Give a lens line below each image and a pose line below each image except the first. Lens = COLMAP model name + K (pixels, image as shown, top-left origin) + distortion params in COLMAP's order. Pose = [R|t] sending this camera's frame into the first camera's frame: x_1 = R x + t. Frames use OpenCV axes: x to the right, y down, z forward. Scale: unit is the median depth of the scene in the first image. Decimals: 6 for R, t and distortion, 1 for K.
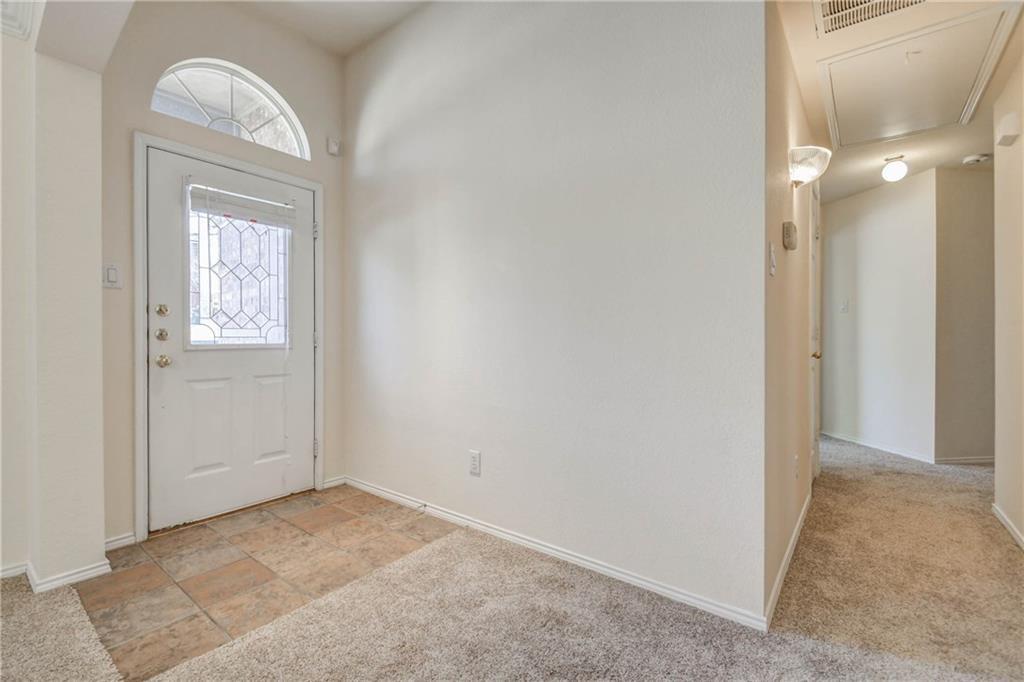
lens RADIAL K [[454.5, 0, 490.0], [0, 454.5, 343.0], [0, 0, 1]] dist [0.033366, -0.018147]
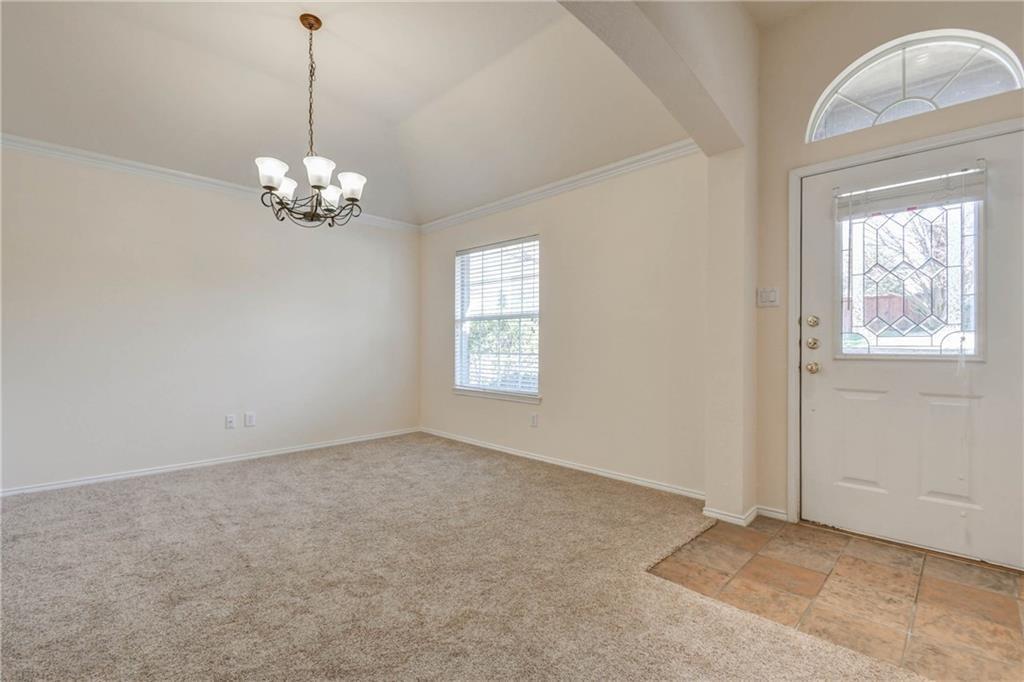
lens RADIAL K [[454.5, 0, 490.0], [0, 454.5, 343.0], [0, 0, 1]] dist [0.033366, -0.018147]
pose [[-0.118976, -0.002003, -0.992895, 0.472967], [-0.009178, 0.999957, -0.000918, -0.012137], [0.992855, 0.009003, -0.118990, 0.371899]]
